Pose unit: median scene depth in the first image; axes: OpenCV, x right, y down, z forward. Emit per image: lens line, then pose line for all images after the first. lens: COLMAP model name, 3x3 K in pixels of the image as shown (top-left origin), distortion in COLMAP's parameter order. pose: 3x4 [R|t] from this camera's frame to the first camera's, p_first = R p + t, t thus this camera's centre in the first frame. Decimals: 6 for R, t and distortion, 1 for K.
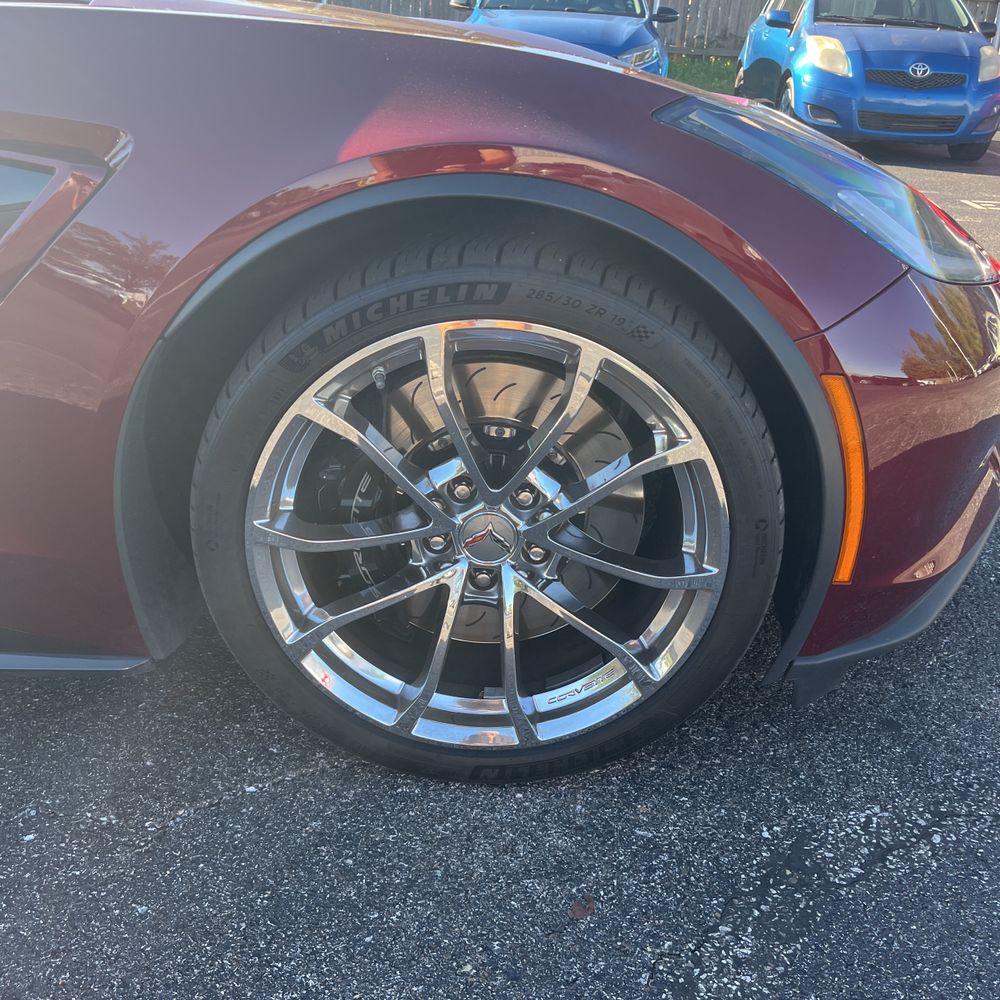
lens RADIAL K [[1025.8, 0, 519.8], [0, 1025.8, 496.7], [0, 0, 1]] dist [0.010508, 0.000000]
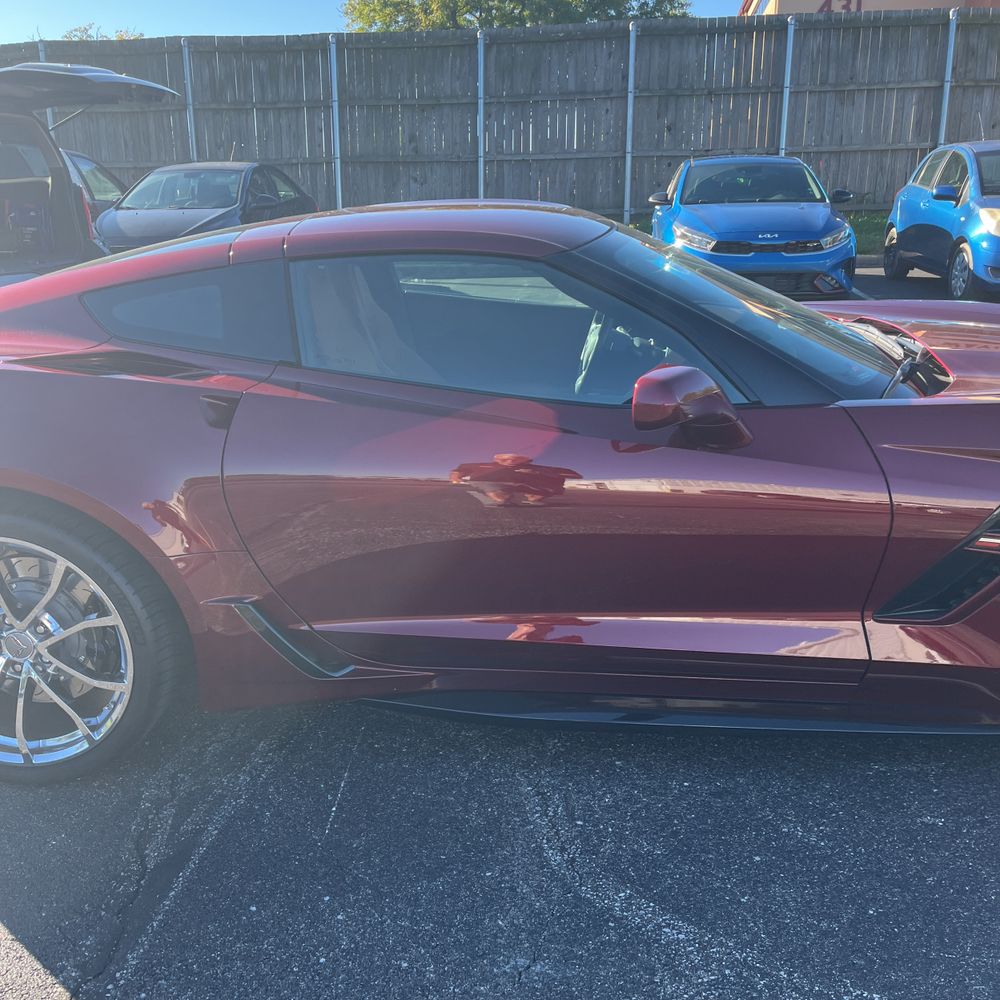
lens RADIAL K [[1025.8, 0, 493.8], [0, 1025.8, 505.0], [0, 0, 1]] dist [0.010508, 0.000000]
pose [[0.995690, -0.048366, -0.079135, -1.250703], [0.038941, 0.992417, -0.116588, -0.062871], [0.084174, 0.113003, 0.990023, -0.949980]]
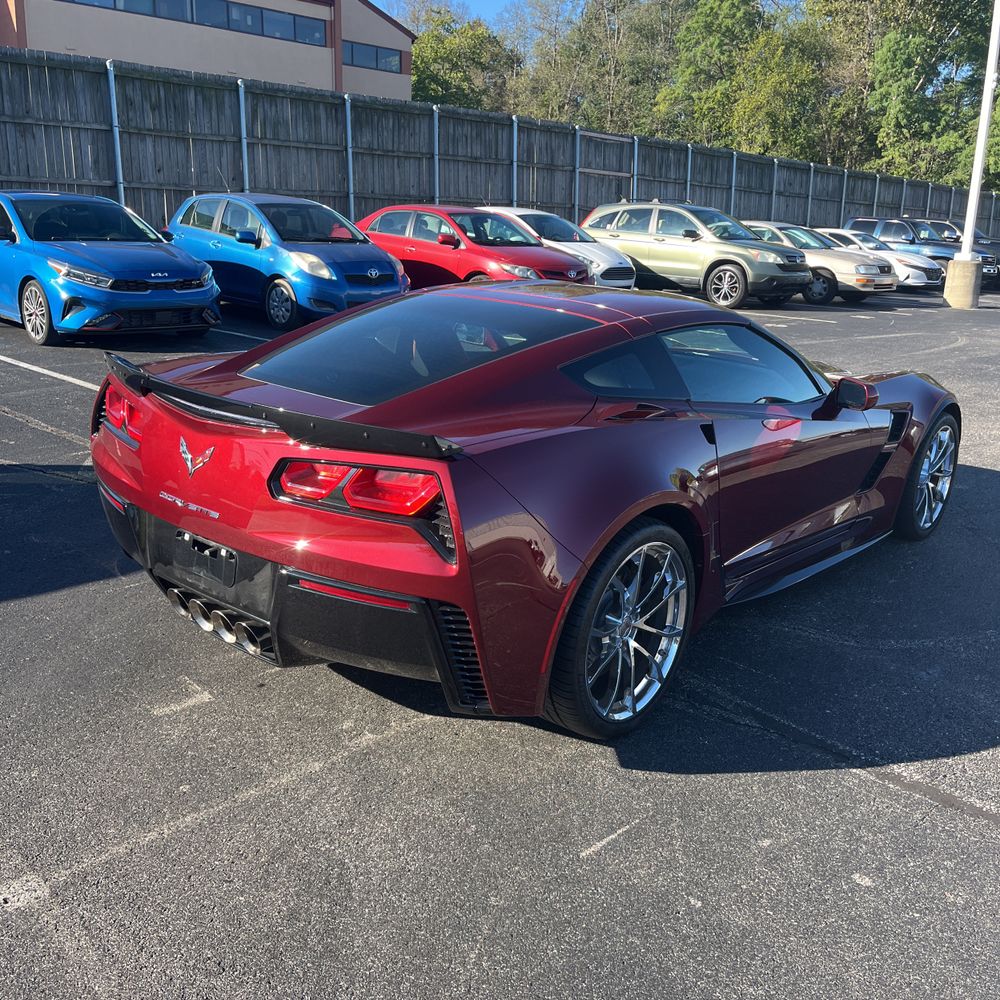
lens RADIAL K [[1025.8, 0, 498.3], [0, 1025.8, 501.0], [0, 0, 1]] dist [0.010508, 0.000000]
pose [[0.654090, -0.228462, 0.721091, -4.260702], [0.301646, 0.952999, 0.028319, -0.524173], [-0.693669, 0.198991, 0.692262, -0.702258]]
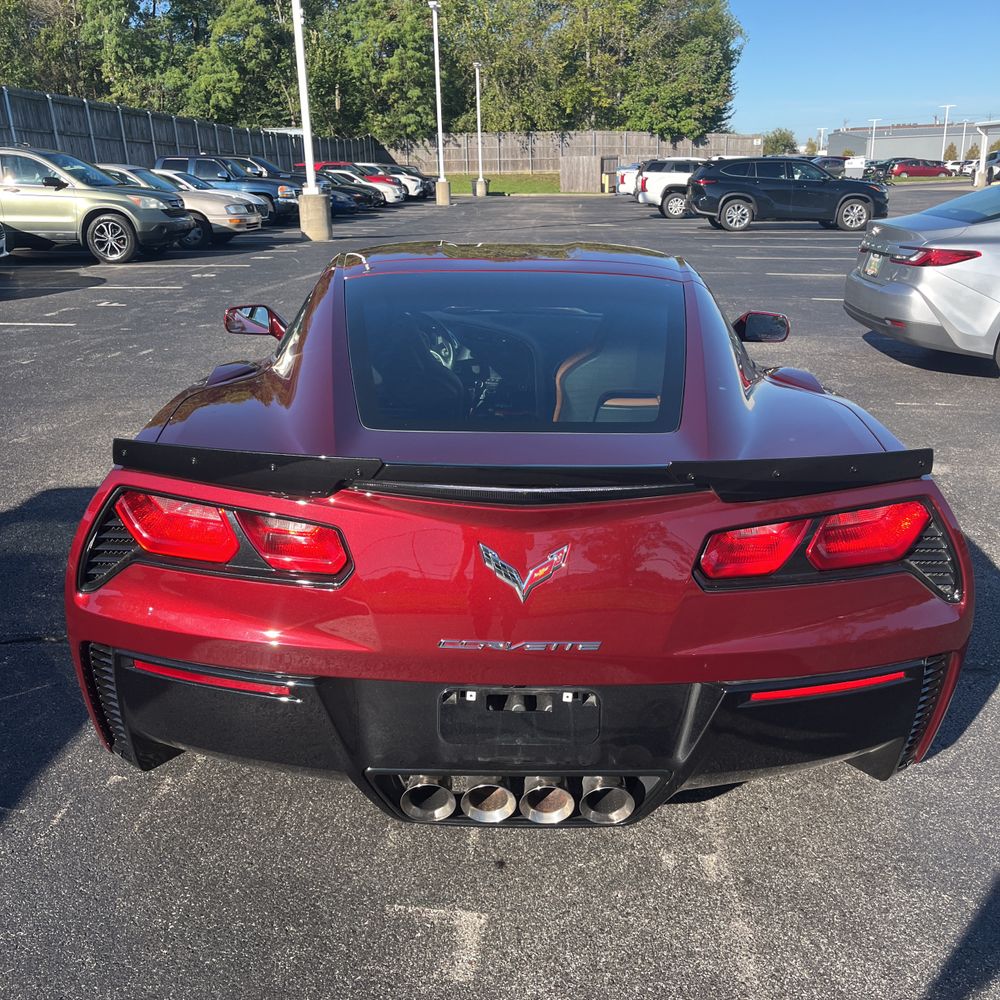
lens RADIAL K [[1025.8, 0, 490.6], [0, 1025.8, 504.2], [0, 0, 1]] dist [0.010508, 0.000000]
pose [[0.004556, -0.360520, 0.932740, -4.317363], [0.412094, 0.850542, 0.326736, -1.239610], [-0.911130, 0.382889, 0.152443, 0.952574]]
